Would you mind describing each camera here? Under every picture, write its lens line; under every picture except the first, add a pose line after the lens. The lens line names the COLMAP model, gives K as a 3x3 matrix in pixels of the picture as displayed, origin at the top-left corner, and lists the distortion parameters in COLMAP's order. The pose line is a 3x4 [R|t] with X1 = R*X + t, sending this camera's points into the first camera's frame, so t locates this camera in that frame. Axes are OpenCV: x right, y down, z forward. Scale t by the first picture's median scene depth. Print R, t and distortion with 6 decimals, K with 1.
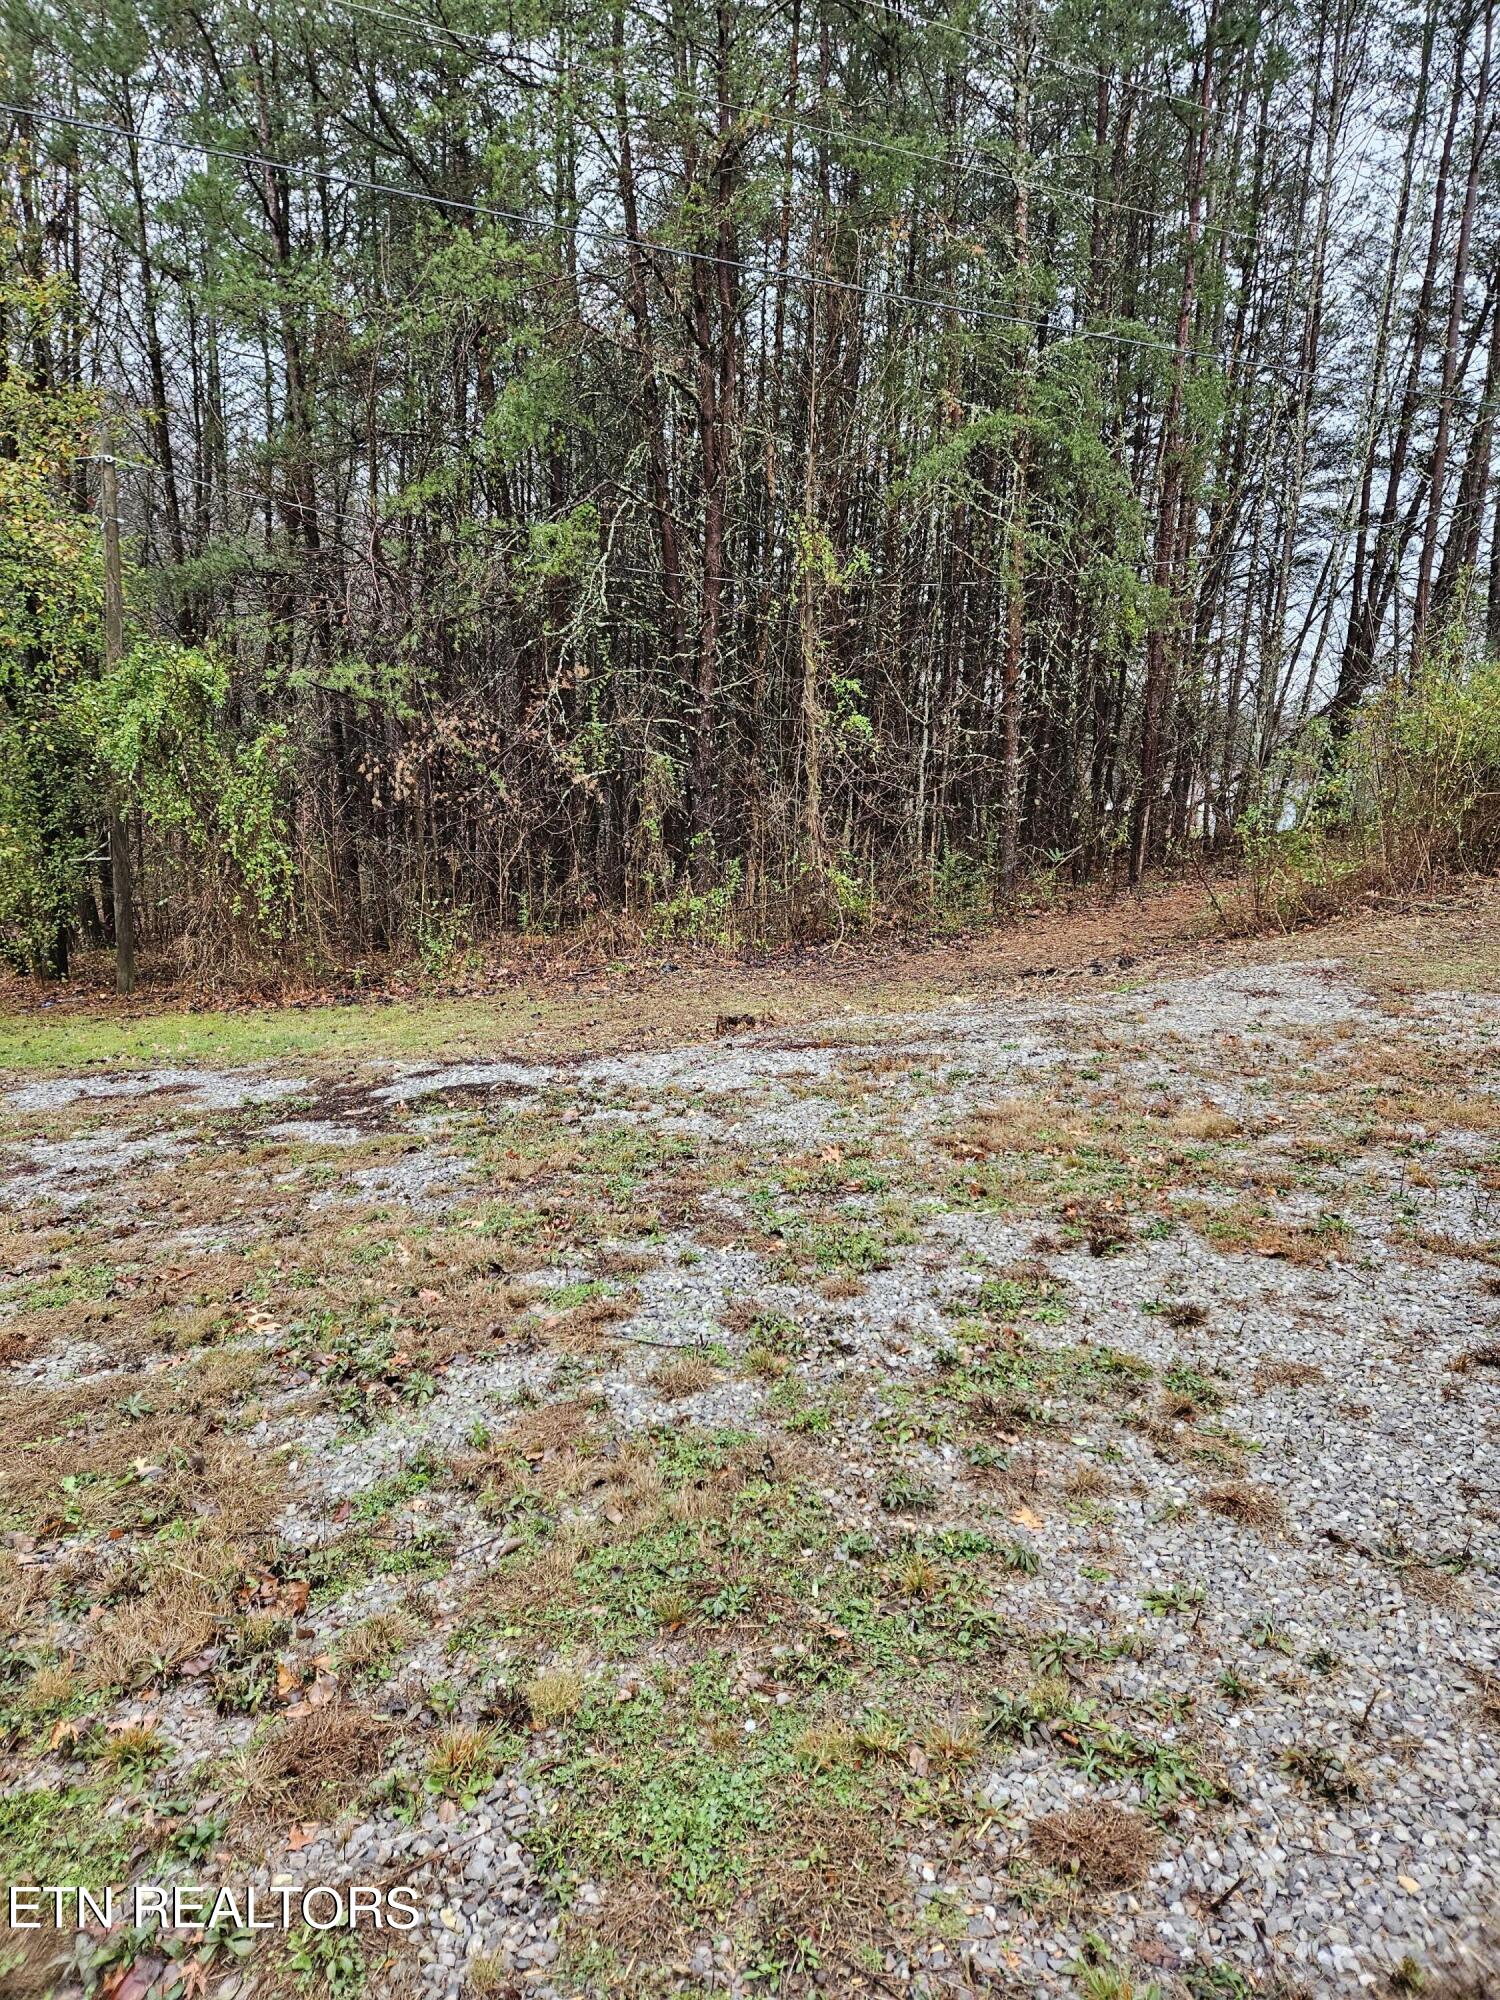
lens RADIAL K [[1315.0, 0, 744.9], [0, 1315.0, 977.5], [0, 0, 1]] dist [0.072665, -0.050898]
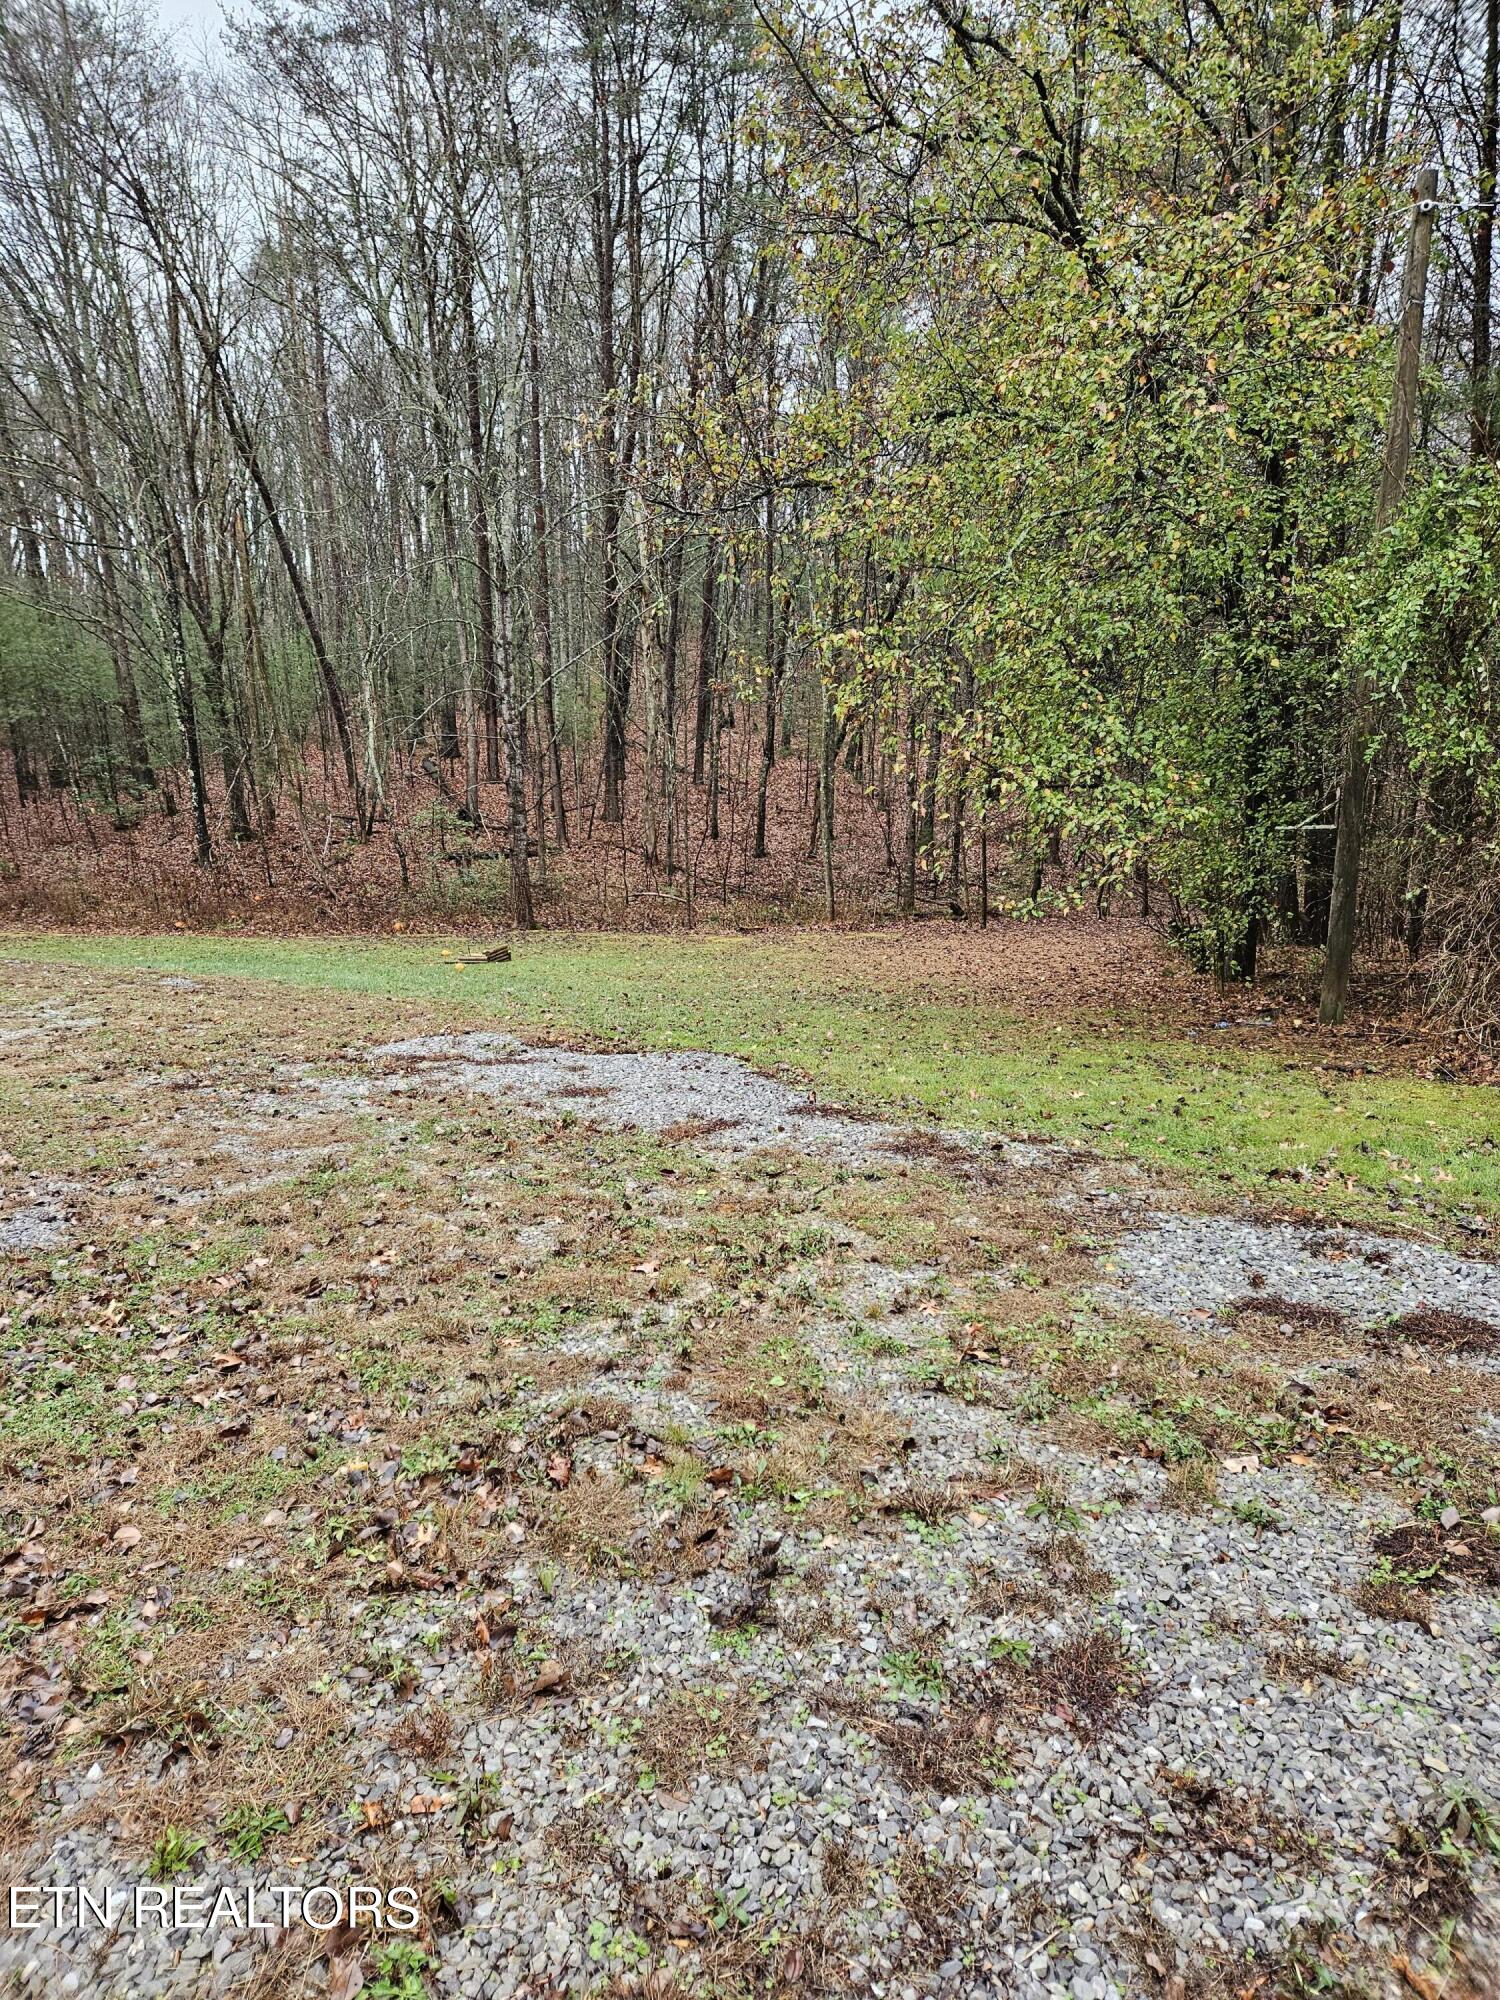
lens RADIAL K [[1333.8, 0, 747.1], [0, 1333.8, 1027.4], [0, 0, 1]] dist [0.071105, -0.053175]
pose [[0.672856, 0.125576, -0.729038, -0.177080], [-0.090669, 0.992056, 0.087199, -0.021805], [0.734196, 0.007428, 0.678897, 0.340663]]
